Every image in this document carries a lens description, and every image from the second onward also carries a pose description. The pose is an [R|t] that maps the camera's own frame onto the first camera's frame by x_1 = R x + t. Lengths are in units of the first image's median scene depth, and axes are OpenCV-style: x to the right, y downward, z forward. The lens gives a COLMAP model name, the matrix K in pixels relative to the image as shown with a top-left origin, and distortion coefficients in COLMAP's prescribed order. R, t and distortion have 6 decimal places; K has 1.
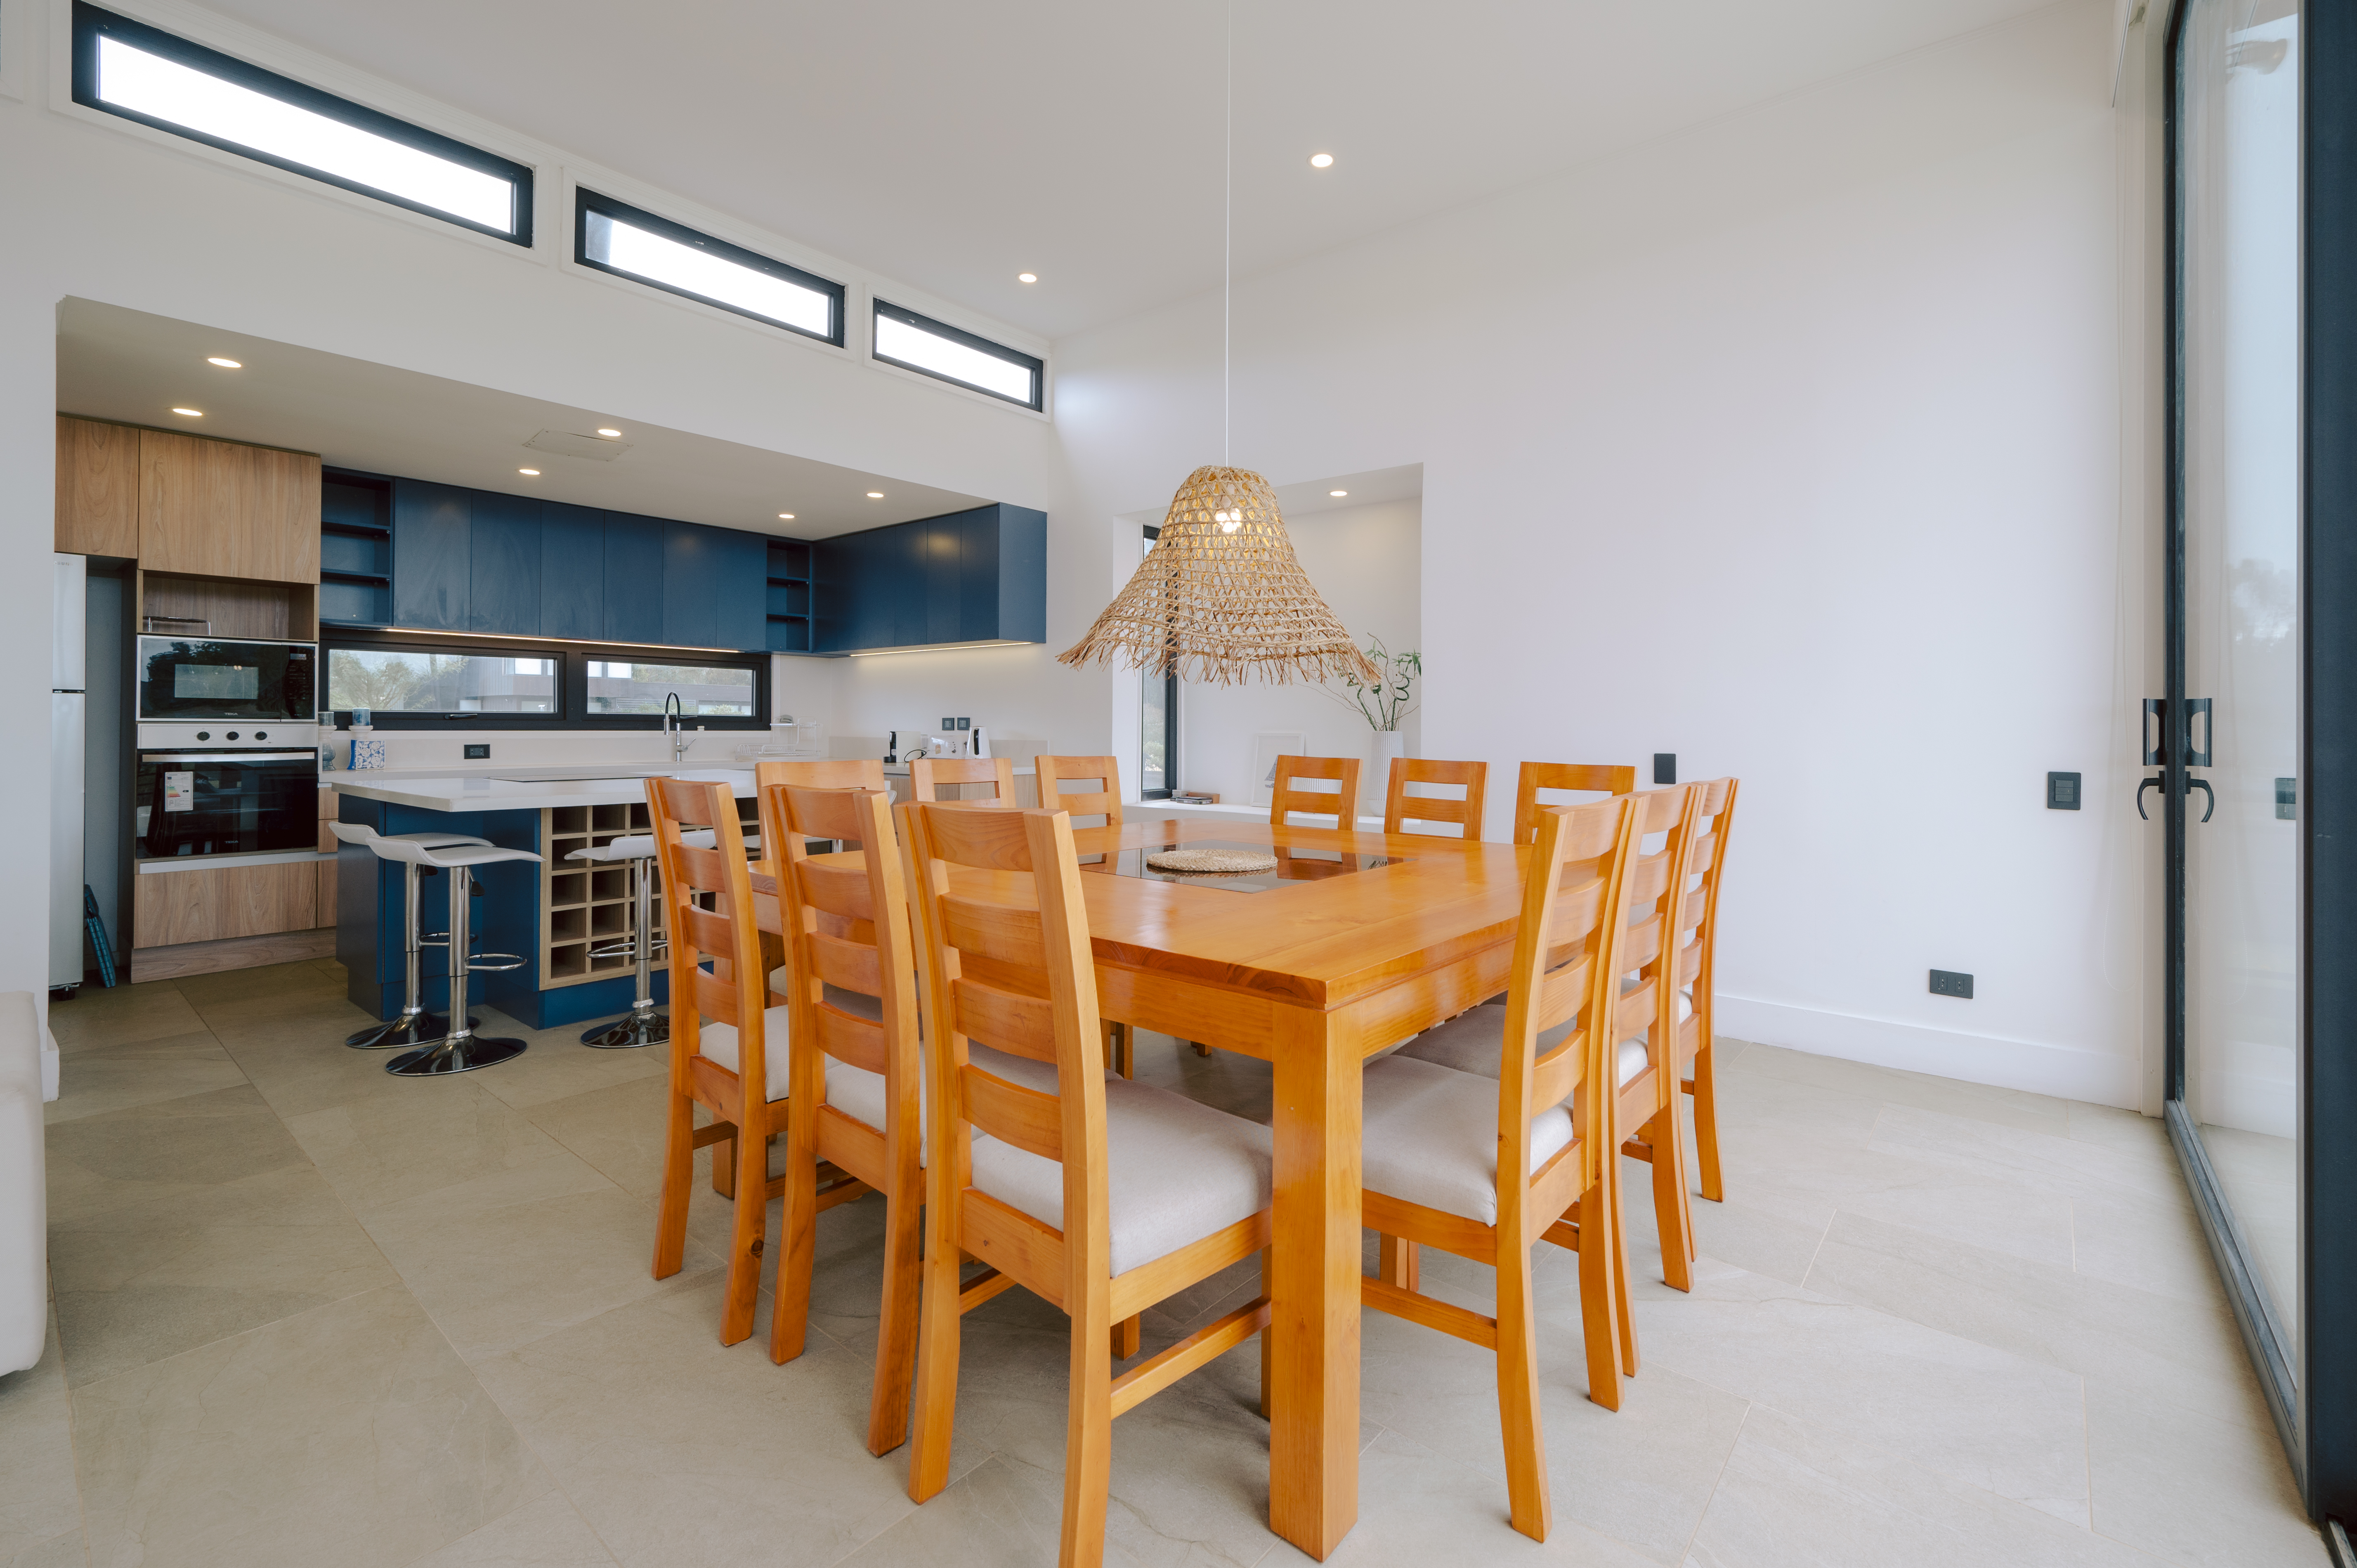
lens RADIAL K [[1020.1, 0, 1221.3], [0, 1020.1, 723.6], [0, 0, 1]] dist [0.004539, 0.000032]
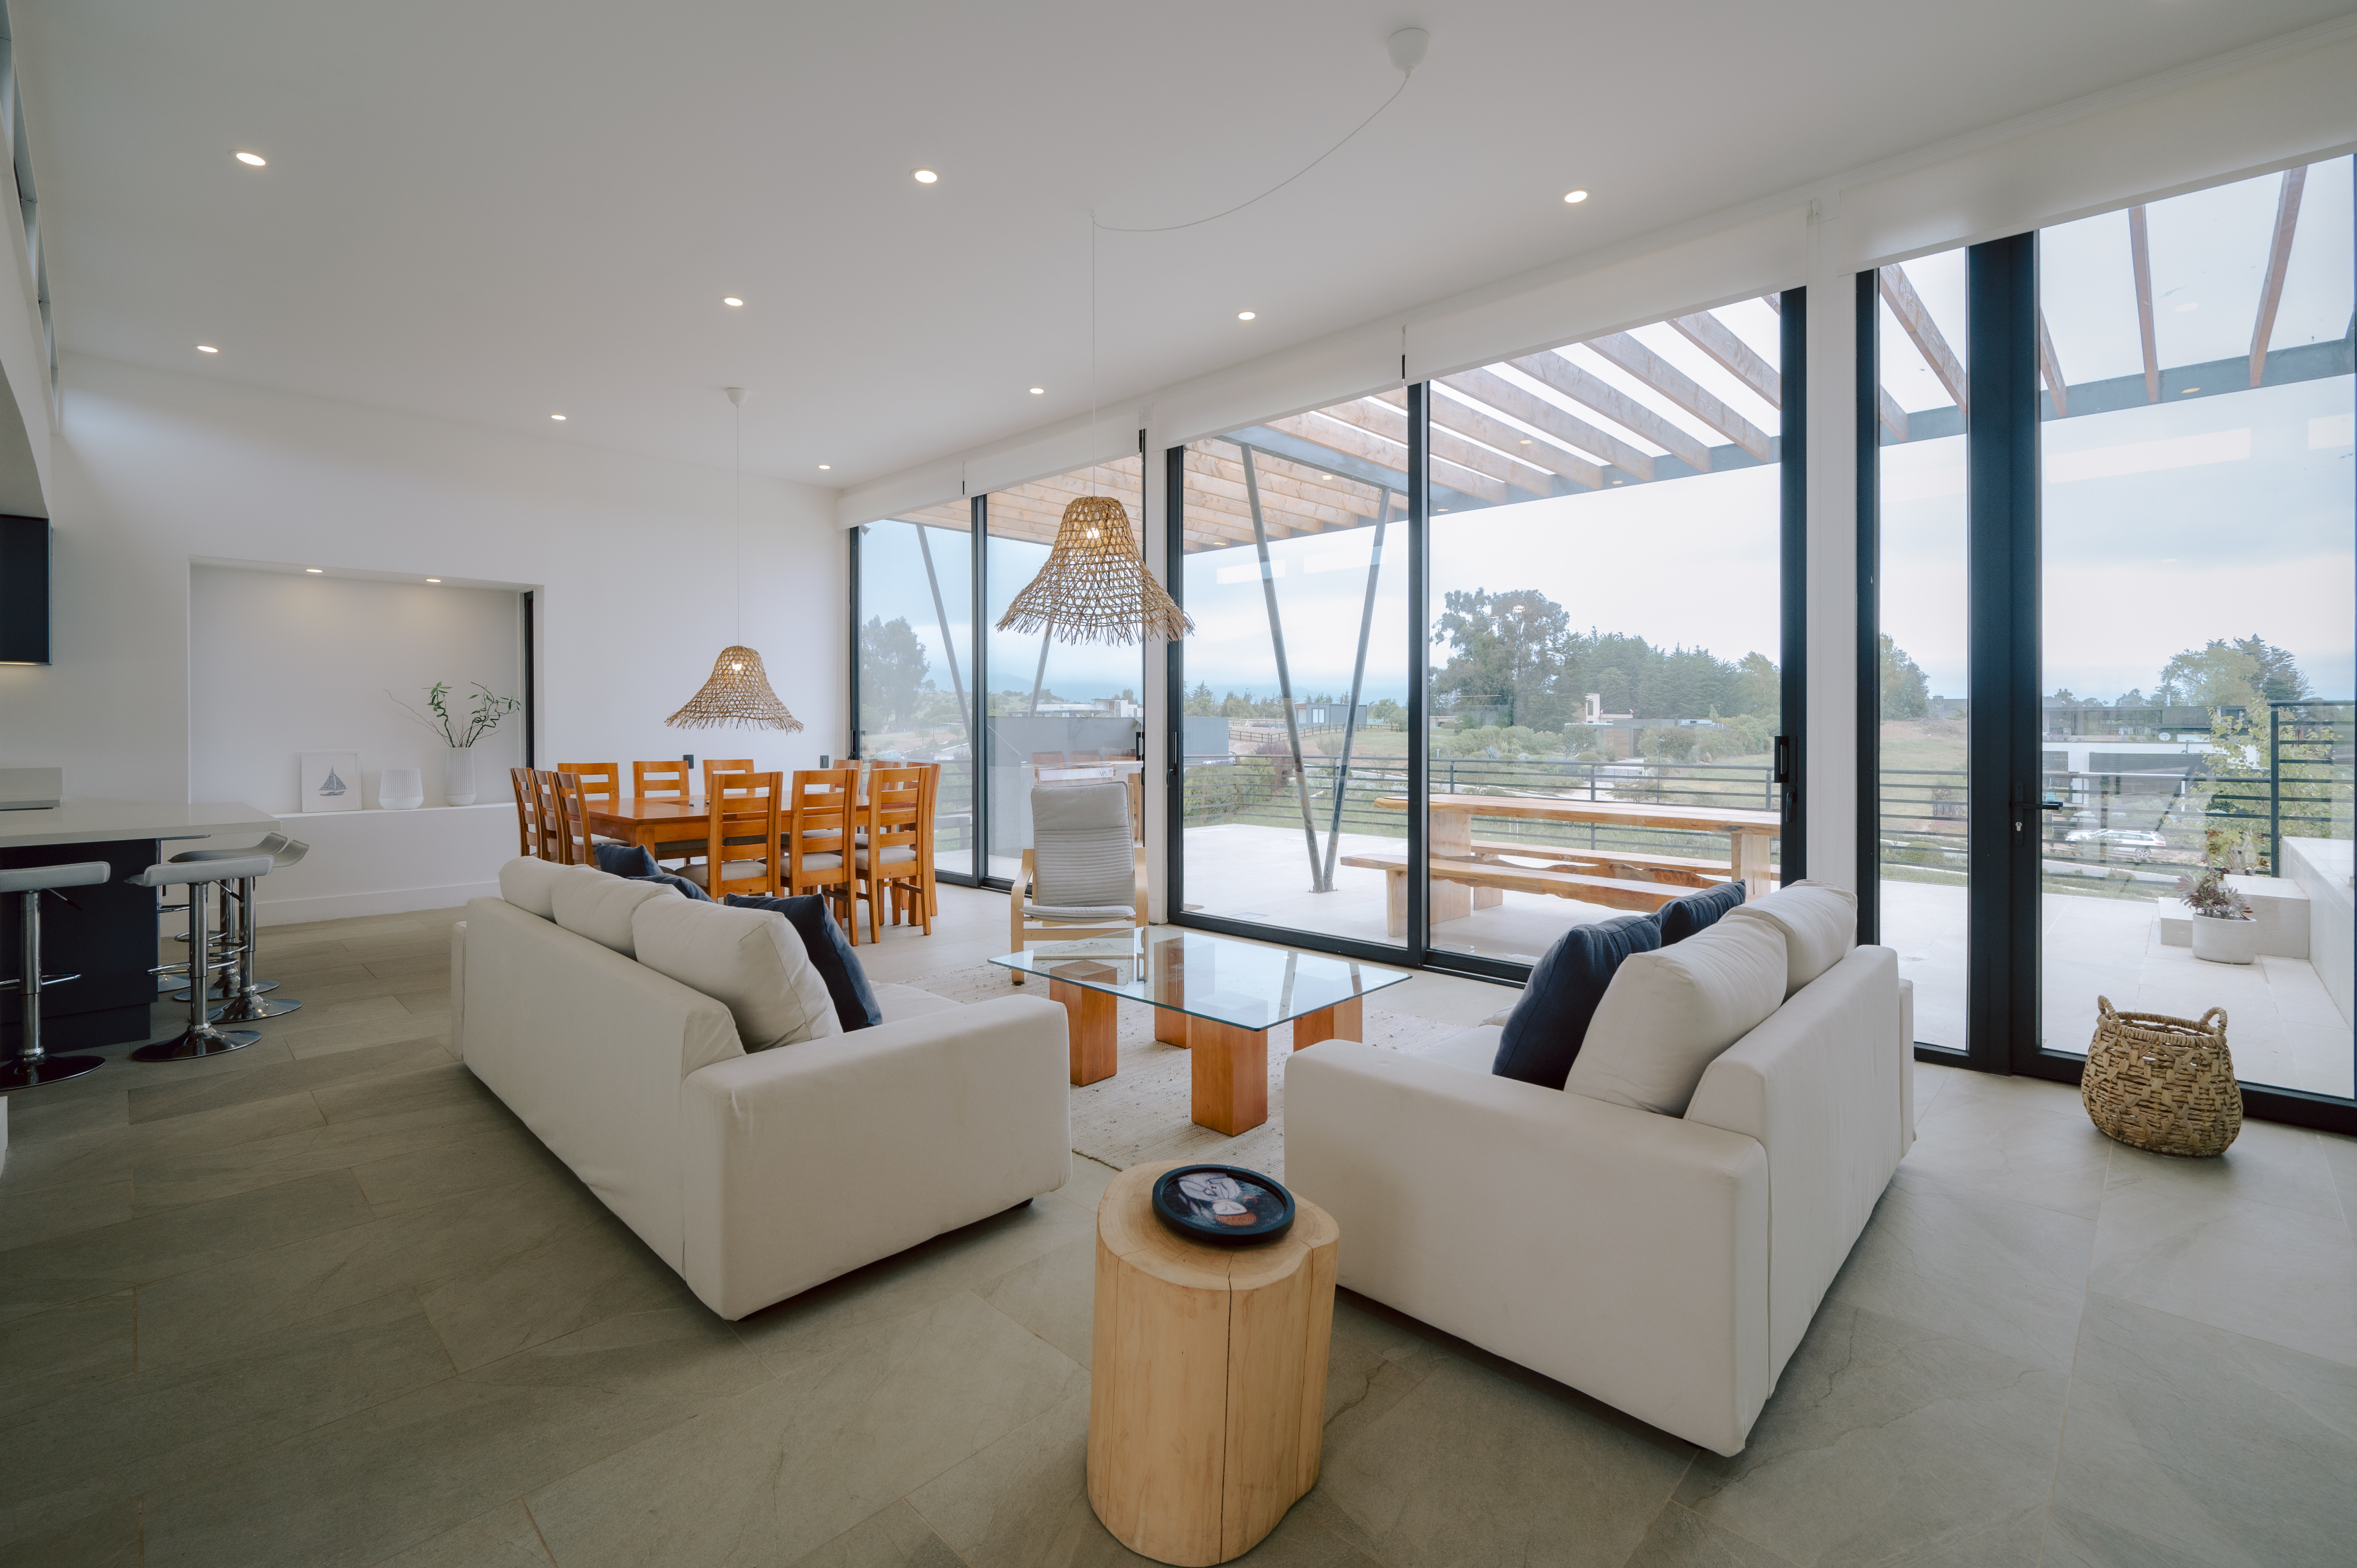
lens RADIAL K [[1025.5, 0, 1153.0], [0, 1025.5, 721.6], [0, 0, 1]] dist [-0.005518, -0.000217]
pose [[0.112941, -0.003662, 0.993595, -1.183045], [-0.000472, 0.999993, 0.003739, -0.035392], [-0.993602, -0.000891, 0.112938, -0.148592]]
